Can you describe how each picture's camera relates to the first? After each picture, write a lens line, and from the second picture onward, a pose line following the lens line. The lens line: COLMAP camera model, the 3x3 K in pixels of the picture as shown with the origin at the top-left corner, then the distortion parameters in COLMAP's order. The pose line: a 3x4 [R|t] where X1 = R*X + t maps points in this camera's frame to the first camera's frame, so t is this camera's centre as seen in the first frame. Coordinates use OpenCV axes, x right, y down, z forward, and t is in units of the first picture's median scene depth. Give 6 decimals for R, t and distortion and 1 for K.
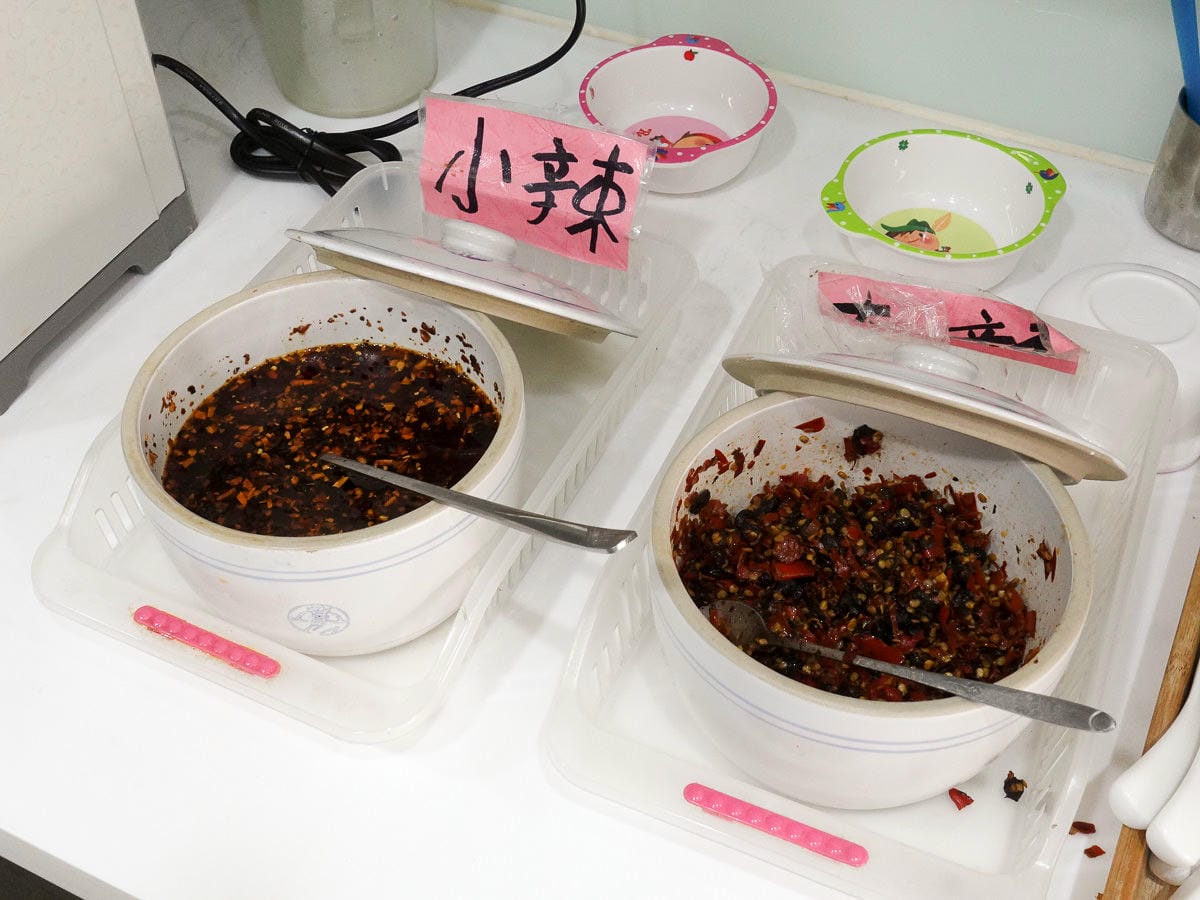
lens RADIAL K [[1334.6, 0, 599.2], [0, 1334.6, 450.6], [0, 0, 1]] dist [-0.008337, 0.000000]
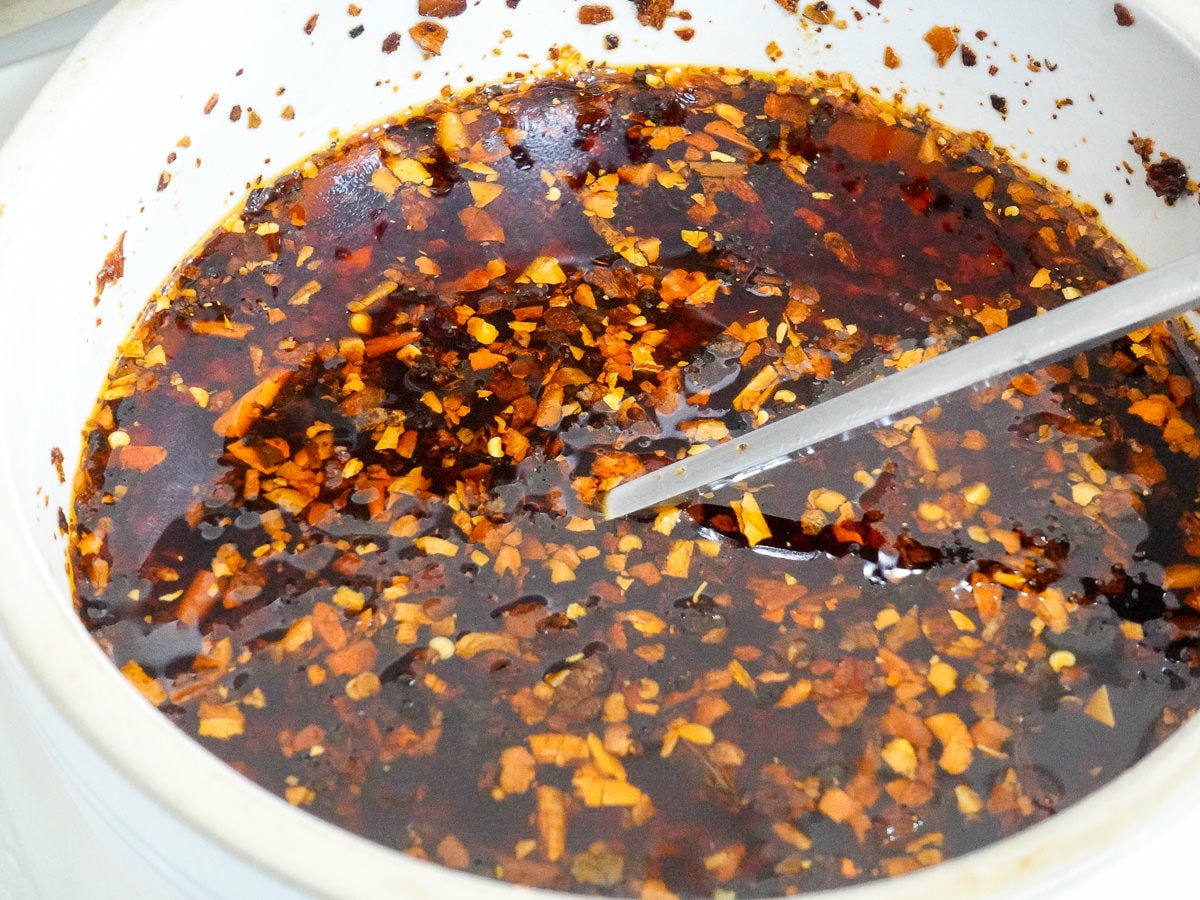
lens RADIAL K [[2186.1, 0, 599.9], [0, 2186.1, 449.2], [0, 0, 1]] dist [-0.062997, 0.000000]
pose [[0.621979, -0.632739, 0.461286, -0.410788], [0.572451, 0.769378, 0.283474, -0.137892], [-0.534268, 0.087749, 0.840748, 0.594482]]
